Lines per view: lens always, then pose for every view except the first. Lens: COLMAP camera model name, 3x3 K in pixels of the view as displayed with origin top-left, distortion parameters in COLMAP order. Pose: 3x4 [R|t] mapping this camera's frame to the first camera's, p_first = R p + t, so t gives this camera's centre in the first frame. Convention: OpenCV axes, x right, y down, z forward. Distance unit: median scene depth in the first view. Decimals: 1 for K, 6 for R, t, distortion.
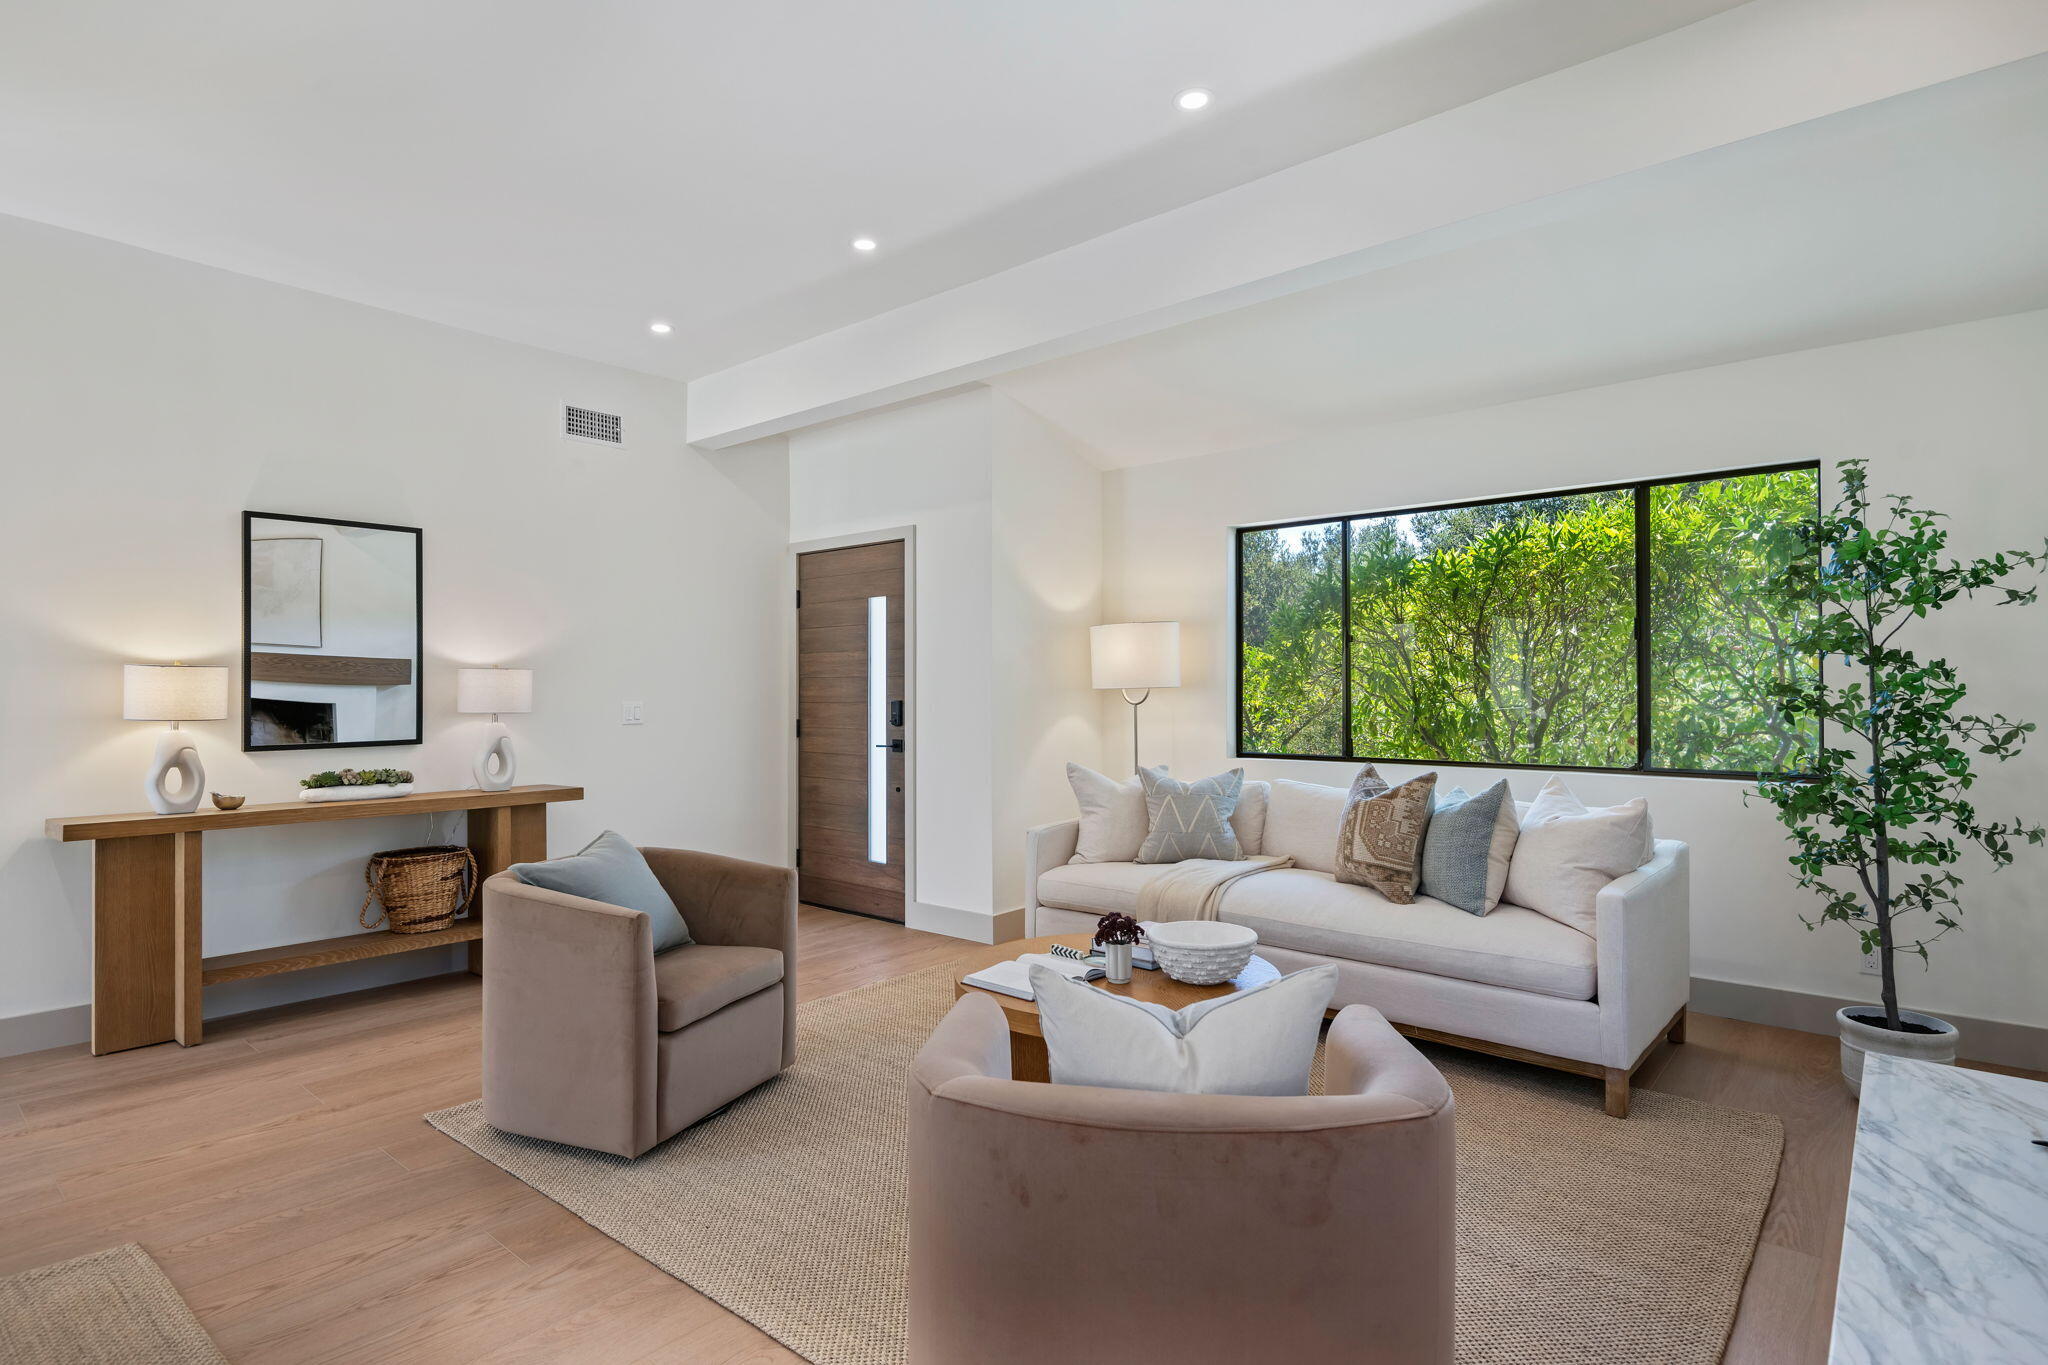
lens RADIAL K [[1054.1, 0, 1032.1], [0, 1054.1, 677.7], [0, 0, 1]] dist [0.005822, -0.002452]
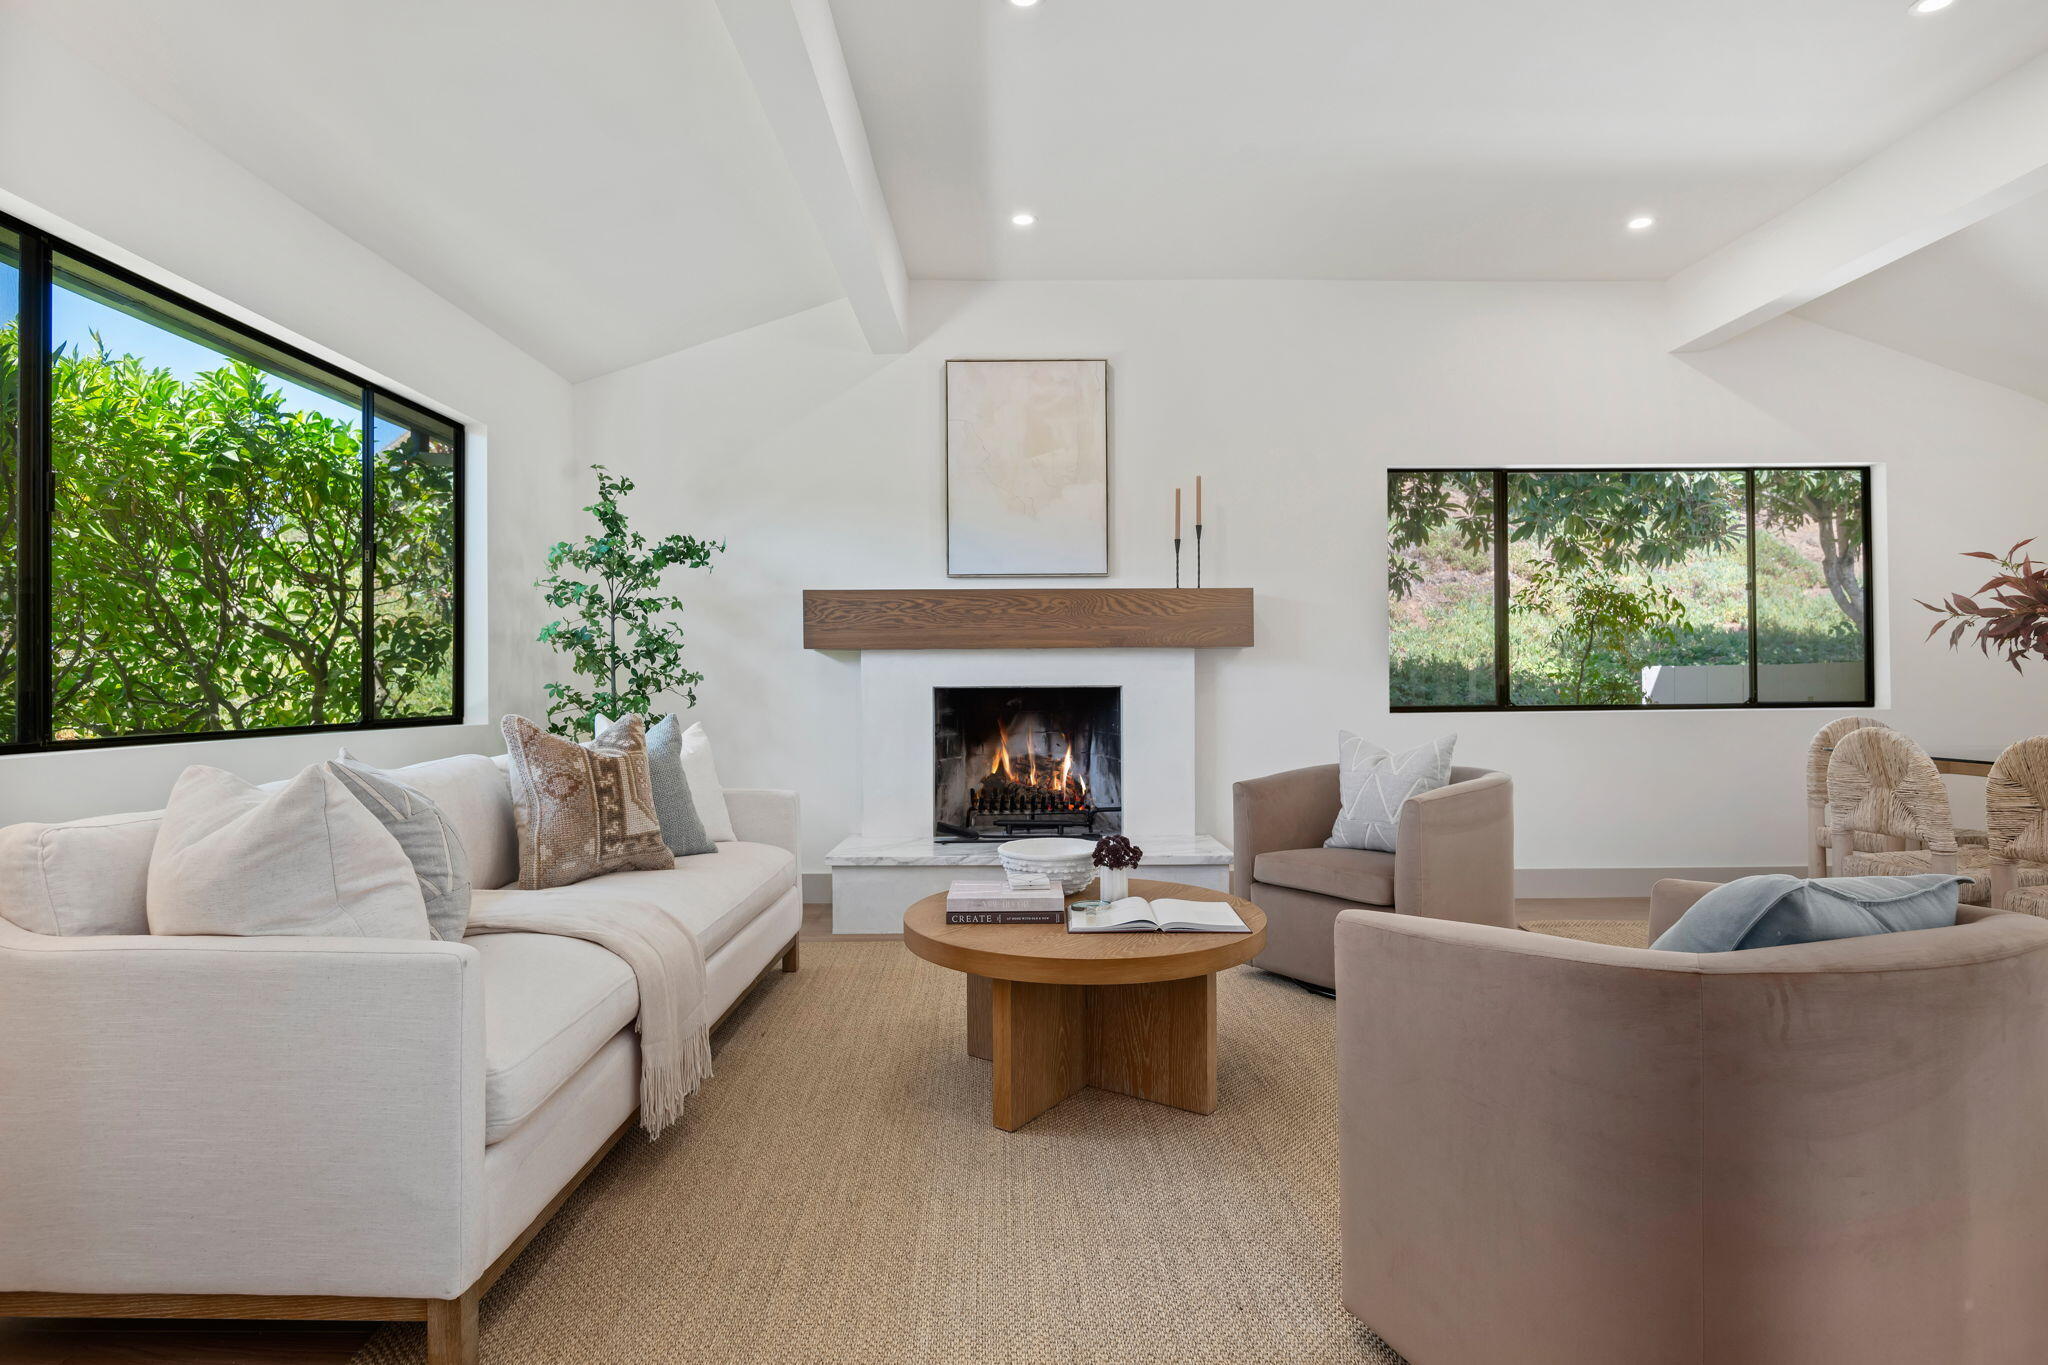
lens RADIAL K [[1054.1, 0, 1019.0], [0, 1054.1, 679.1], [0, 0, 1]] dist [0.005822, -0.002452]
pose [[-0.648854, 0.010303, 0.760843, -0.389778], [0.002987, 0.999935, -0.010993, 0.060268], [-0.760907, -0.004861, -0.648842, 1.111015]]
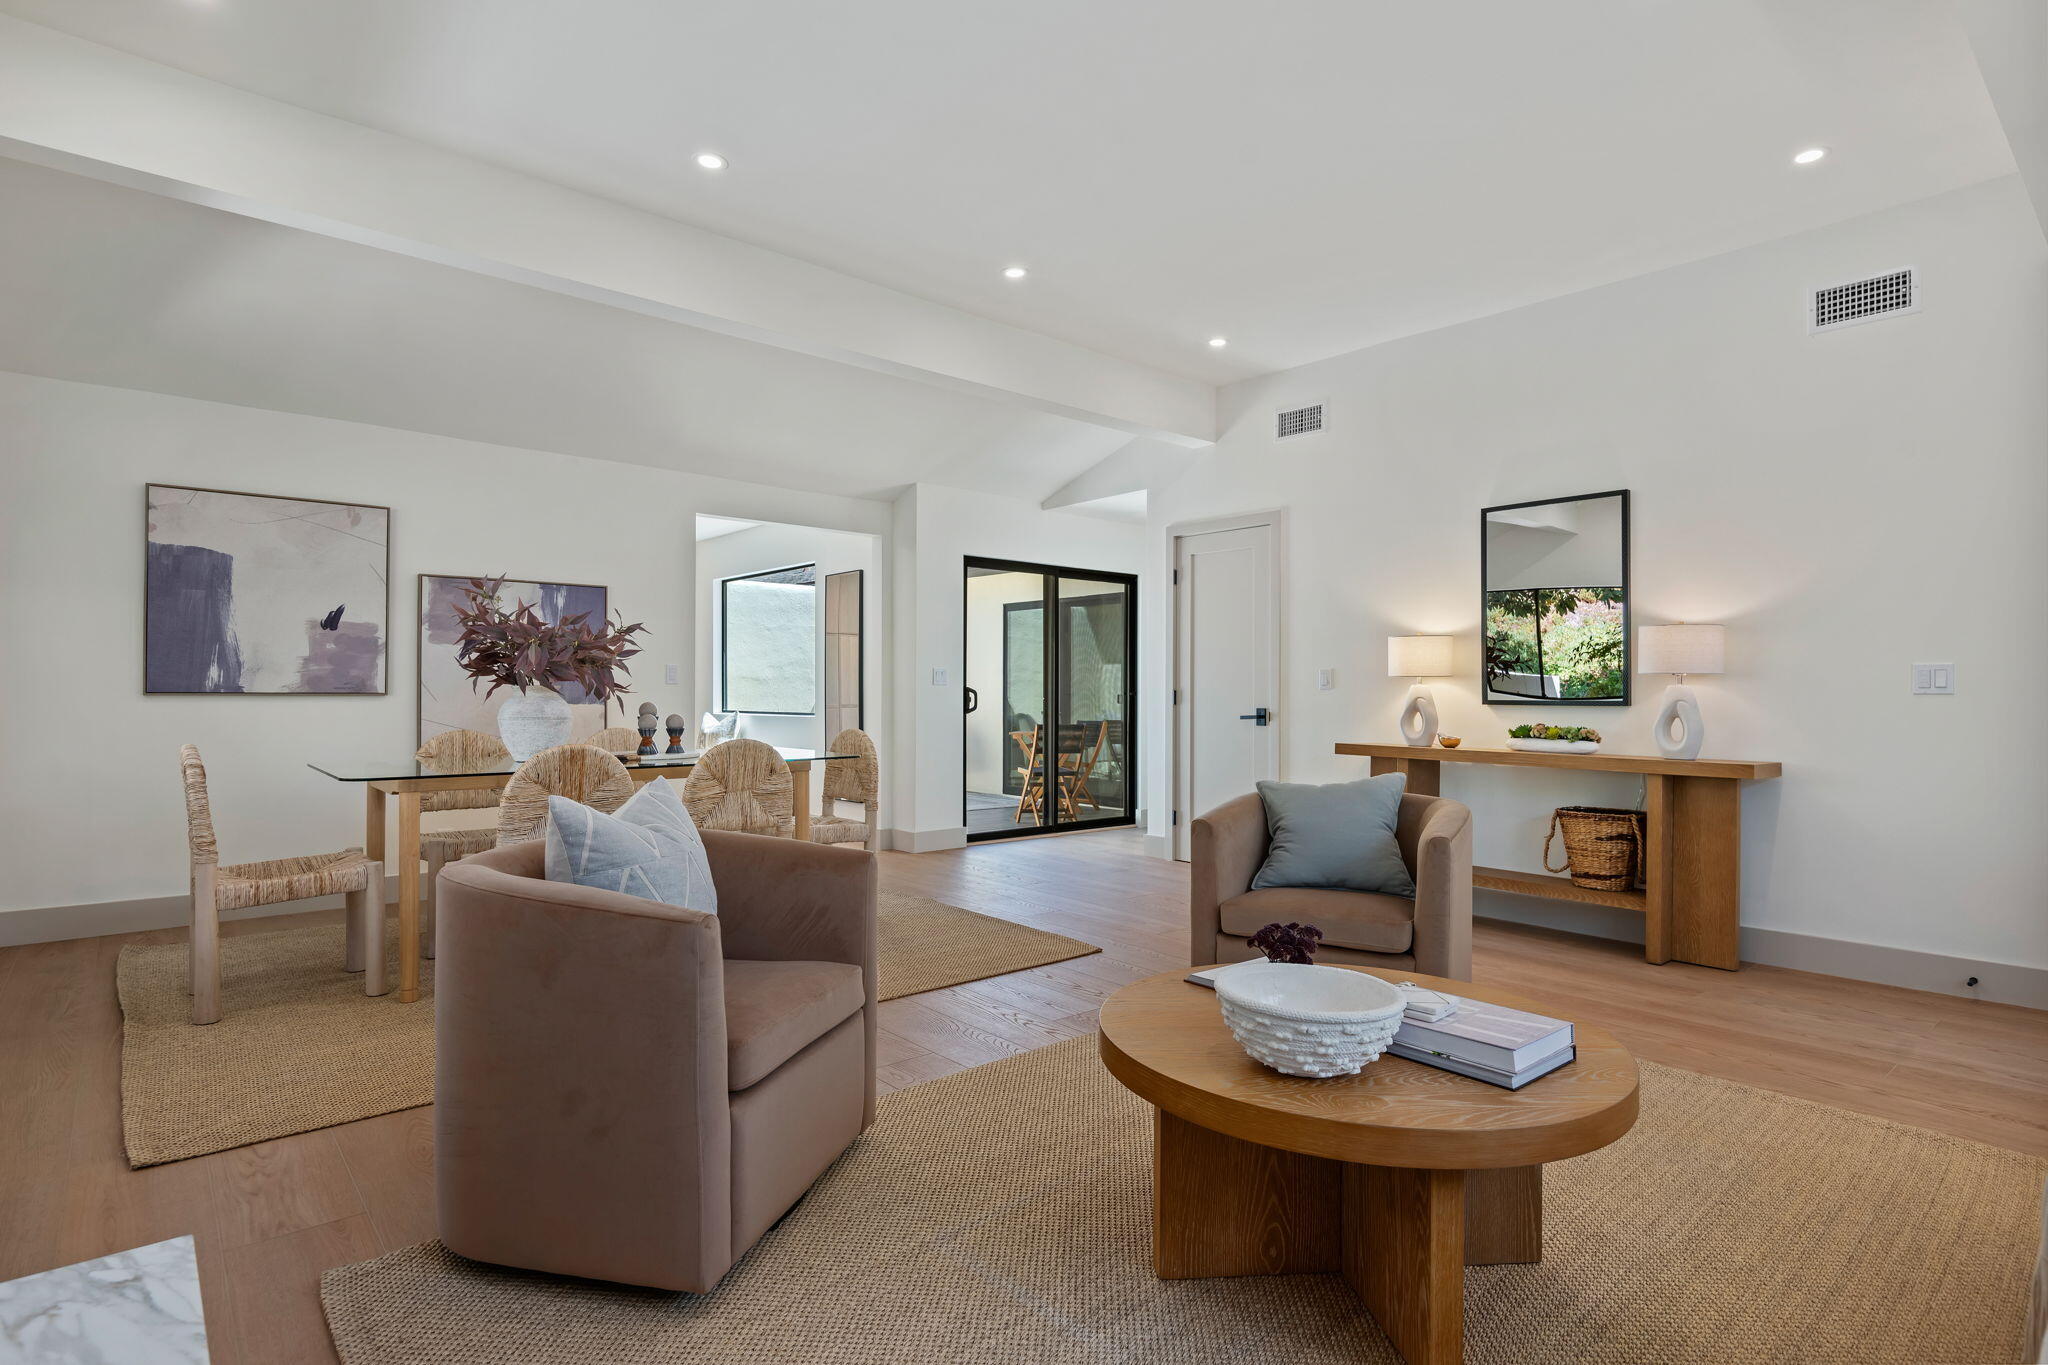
lens RADIAL K [[1054.1, 0, 1023.0], [0, 1054.1, 688.9], [0, 0, 1]] dist [0.005822, -0.002452]
pose [[-0.164156, 0.001222, -0.986434, 0.516820], [0.001951, 0.999998, 0.000914, 0.046432], [0.986432, -0.001774, -0.164158, 0.625893]]
